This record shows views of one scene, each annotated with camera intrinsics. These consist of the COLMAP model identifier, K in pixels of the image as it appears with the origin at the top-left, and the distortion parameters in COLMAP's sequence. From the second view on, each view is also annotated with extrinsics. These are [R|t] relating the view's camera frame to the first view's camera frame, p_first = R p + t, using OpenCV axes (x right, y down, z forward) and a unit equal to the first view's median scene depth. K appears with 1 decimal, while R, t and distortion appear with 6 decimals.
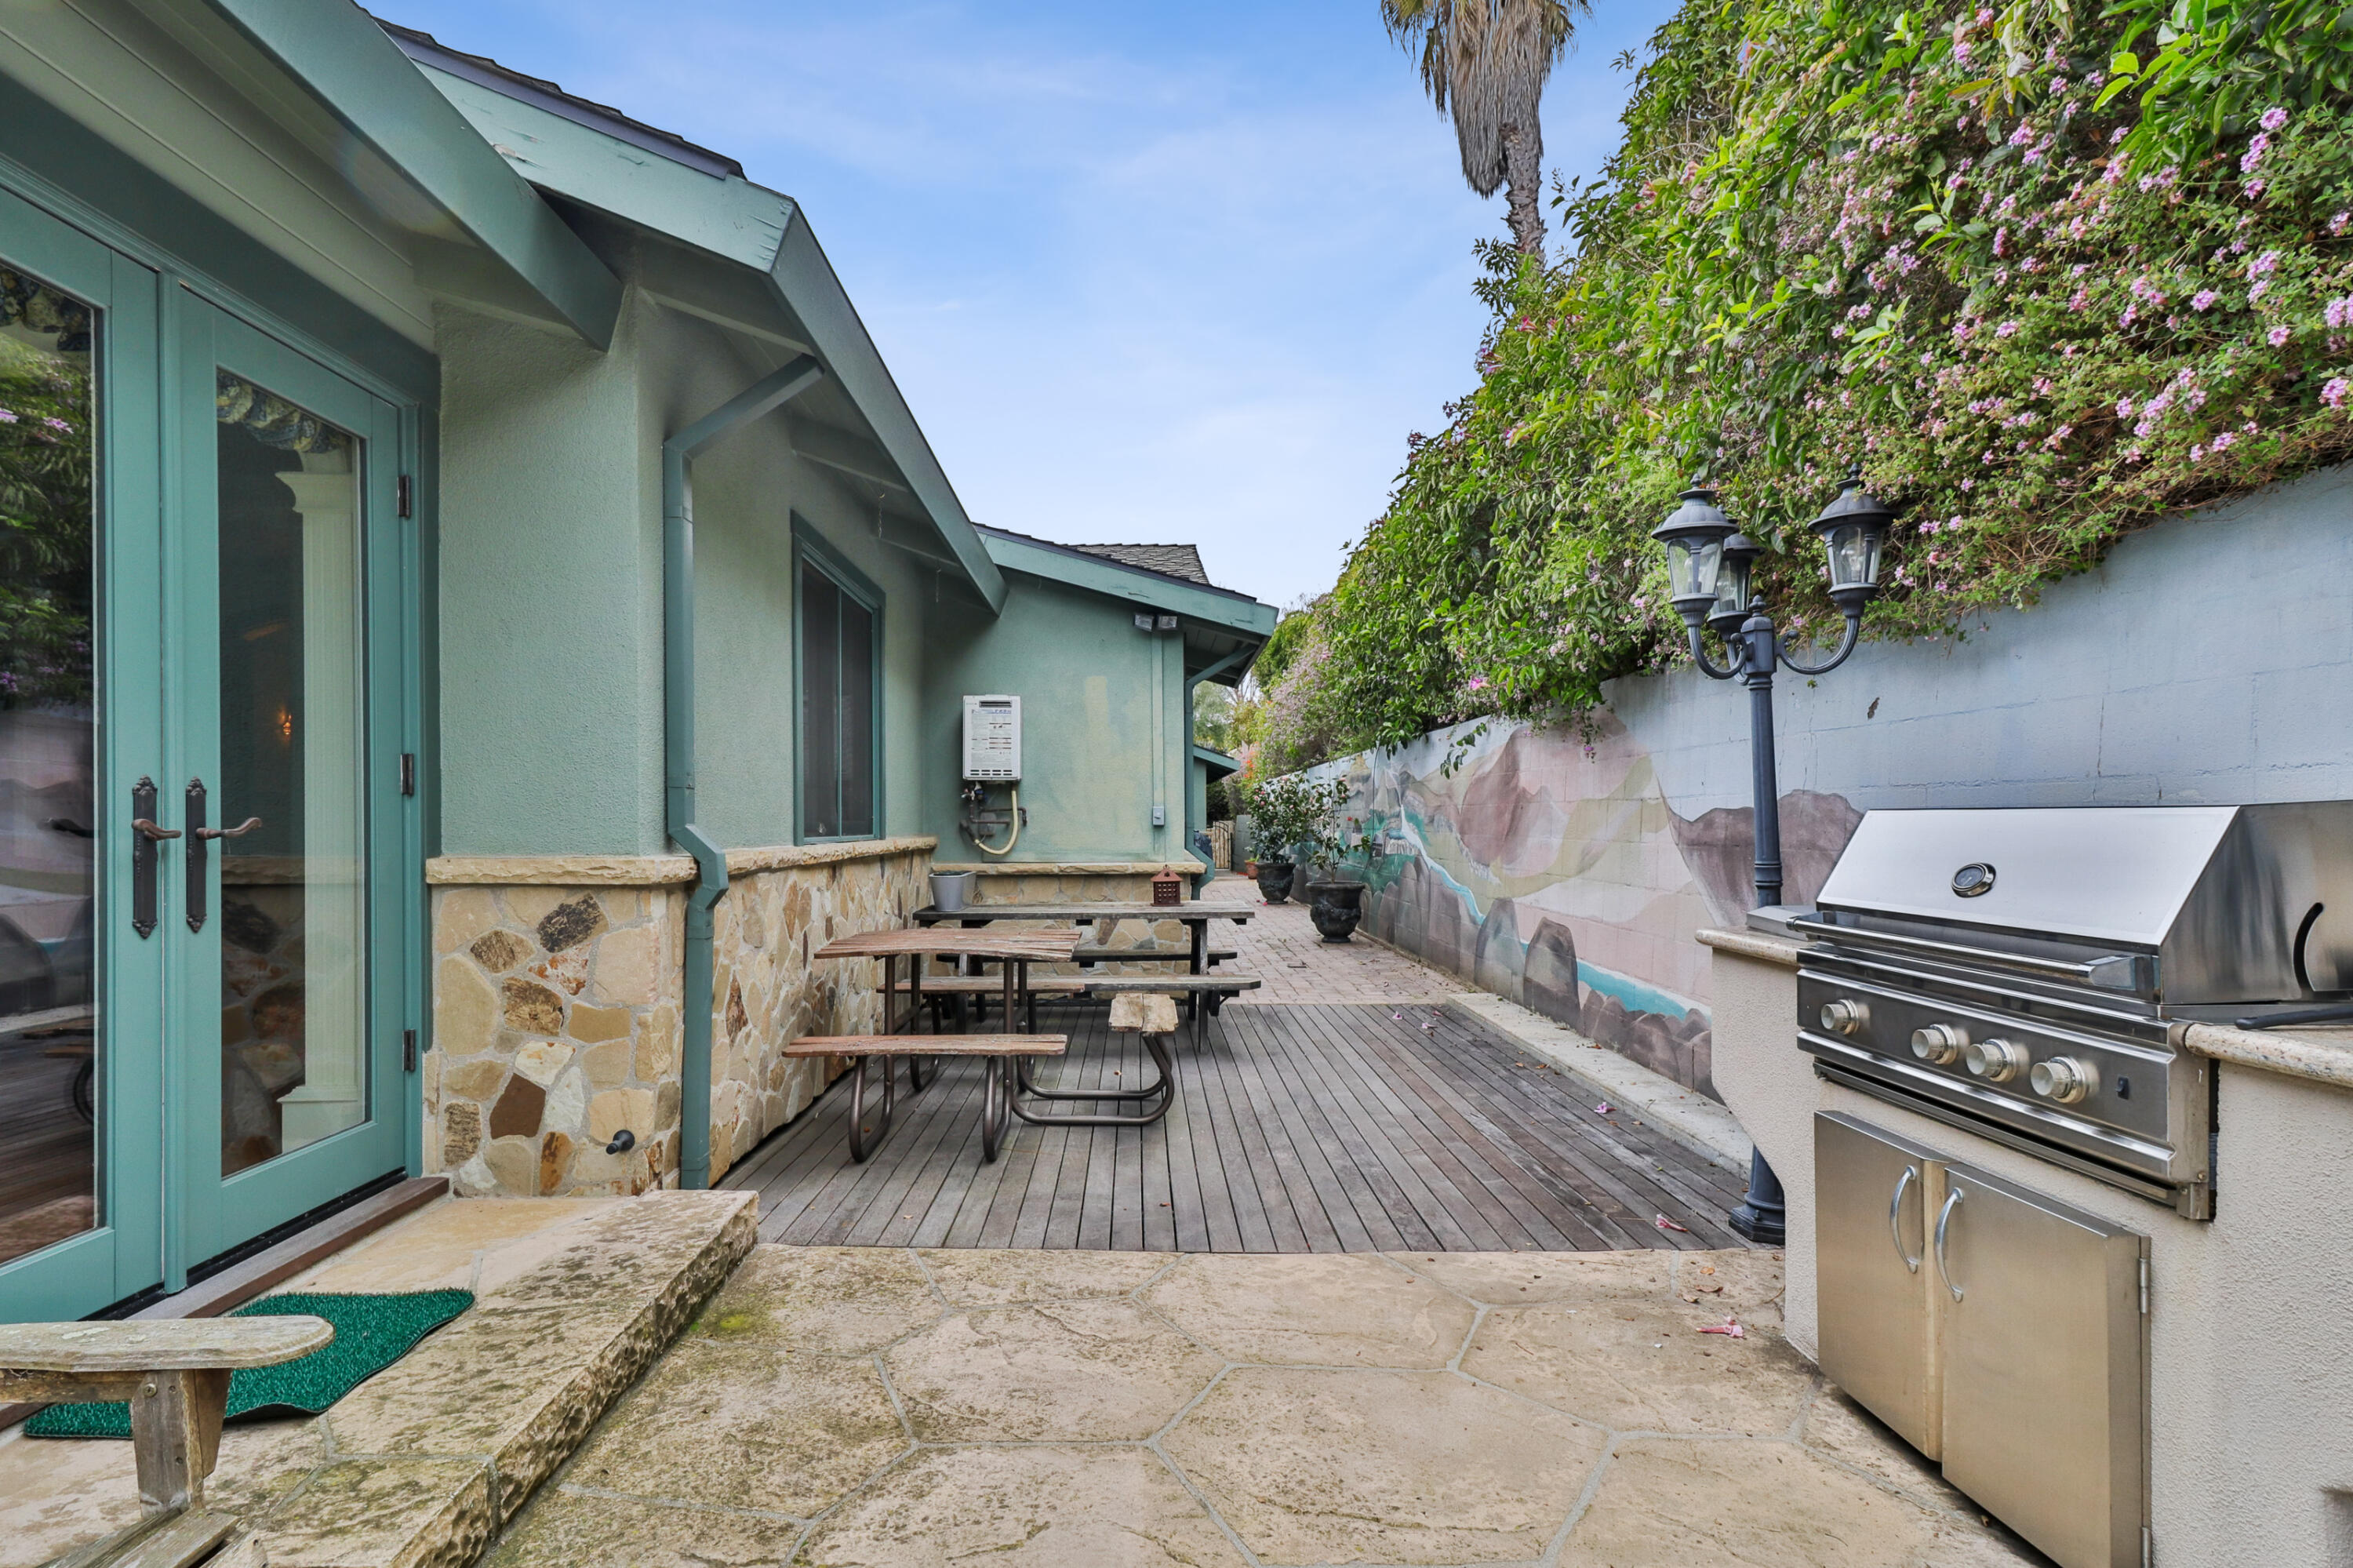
lens RADIAL K [[1207.4, 0, 1147.1], [0, 1207.4, 832.3], [0, 0, 1]] dist [0.000804, 0.000210]
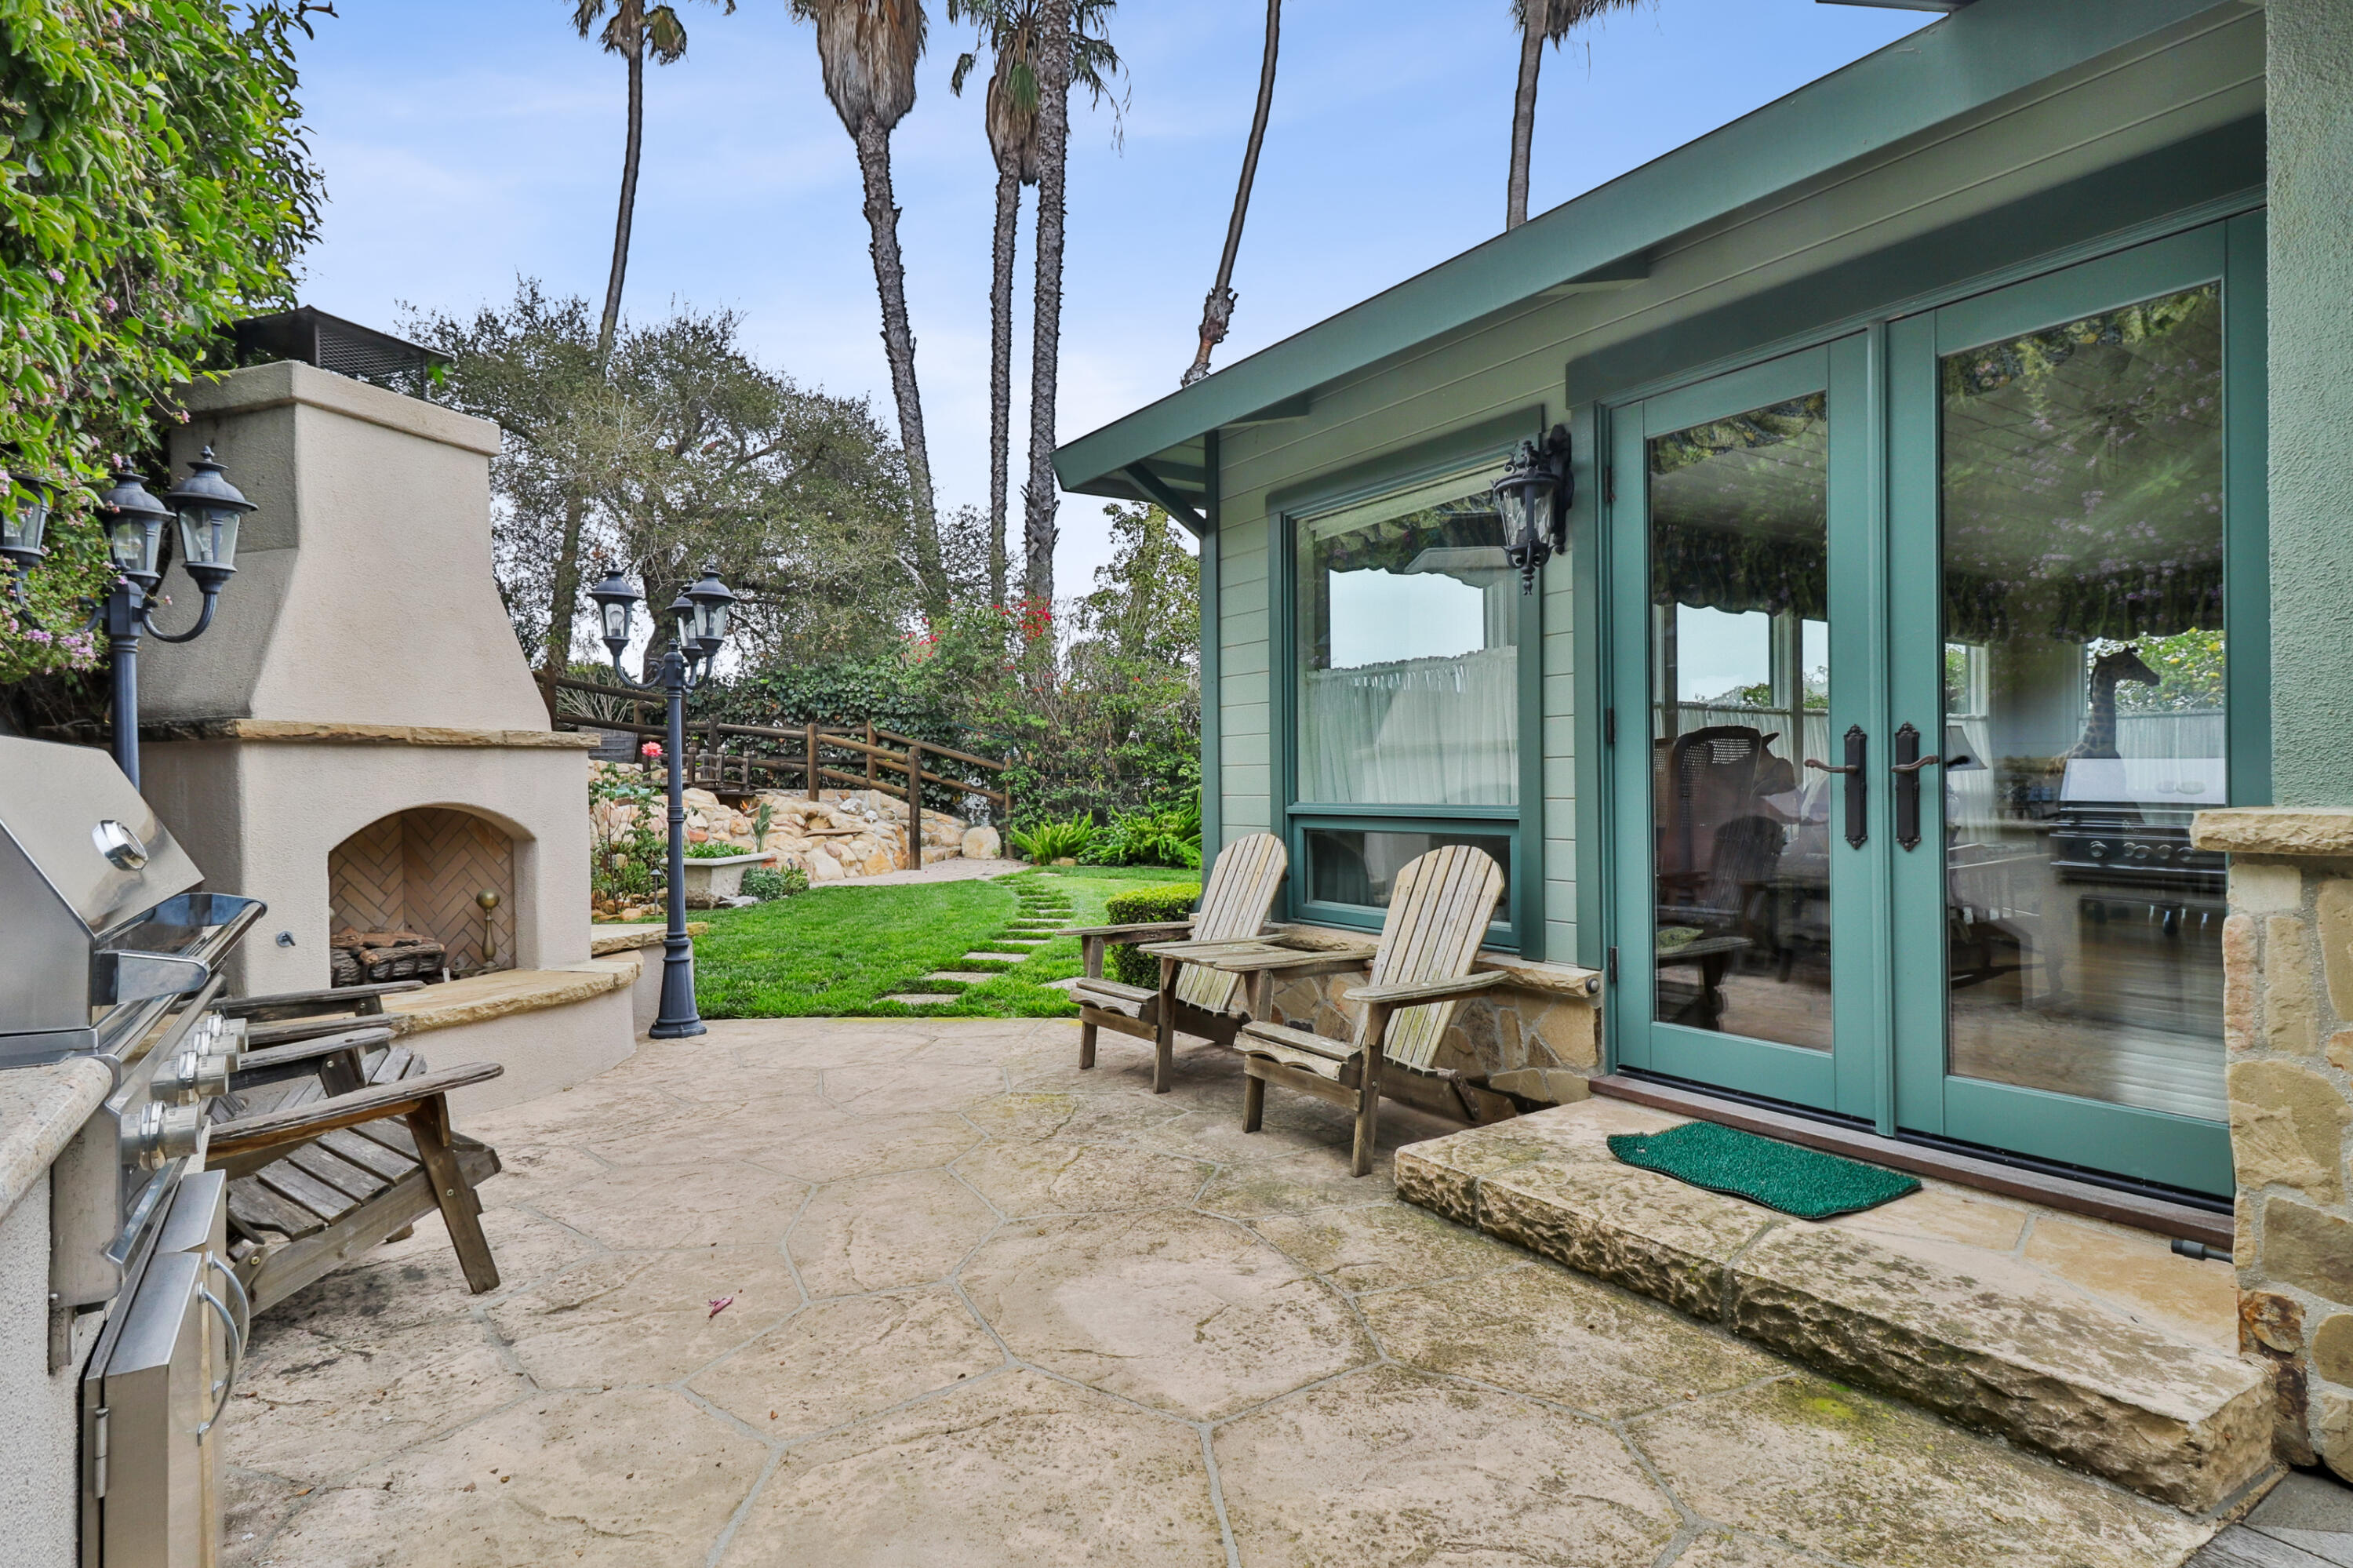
lens RADIAL K [[1207.4, 0, 1173.0], [0, 1207.4, 777.2], [0, 0, 1]] dist [0.000804, 0.000210]
pose [[-0.841181, 0.003823, -0.540741, 0.502423], [0.005405, 0.999984, -0.001338, 0.007768], [0.540727, -0.004048, -0.841188, 1.705883]]
